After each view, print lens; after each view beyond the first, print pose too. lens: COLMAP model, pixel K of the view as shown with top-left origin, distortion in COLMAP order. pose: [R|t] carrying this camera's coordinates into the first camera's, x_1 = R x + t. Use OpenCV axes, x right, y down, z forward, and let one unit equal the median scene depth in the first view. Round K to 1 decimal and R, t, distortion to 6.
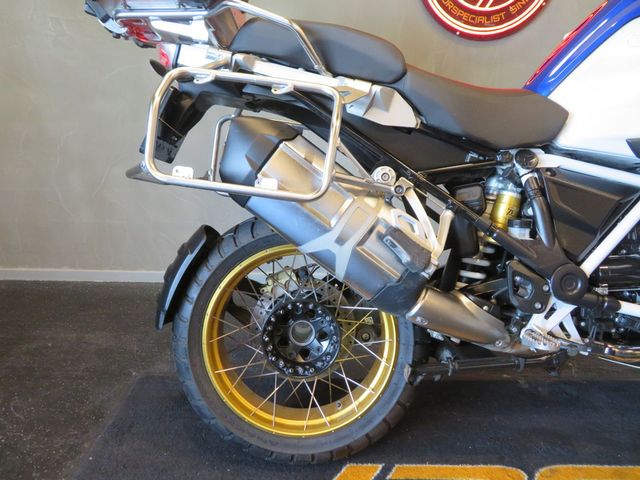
lens RADIAL K [[456.8, 0, 319.3], [0, 456.8, 238.4], [0, 0, 1]] dist [-0.012388, 0.010961]
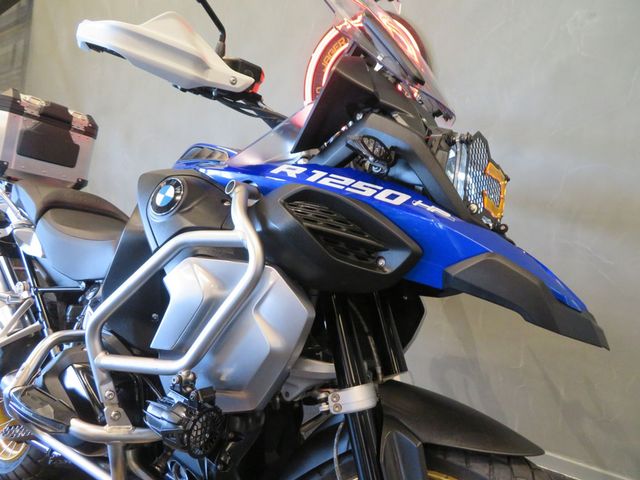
lens RADIAL K [[456.8, 0, 314.1], [0, 456.8, 240.1], [0, 0, 1]] dist [-0.012388, 0.010961]
pose [[0.815597, 0.083515, -0.572561, 1.640123], [-0.160688, 0.983298, -0.085470, -0.294368], [0.555860, 0.161713, 0.815395, 0.279341]]
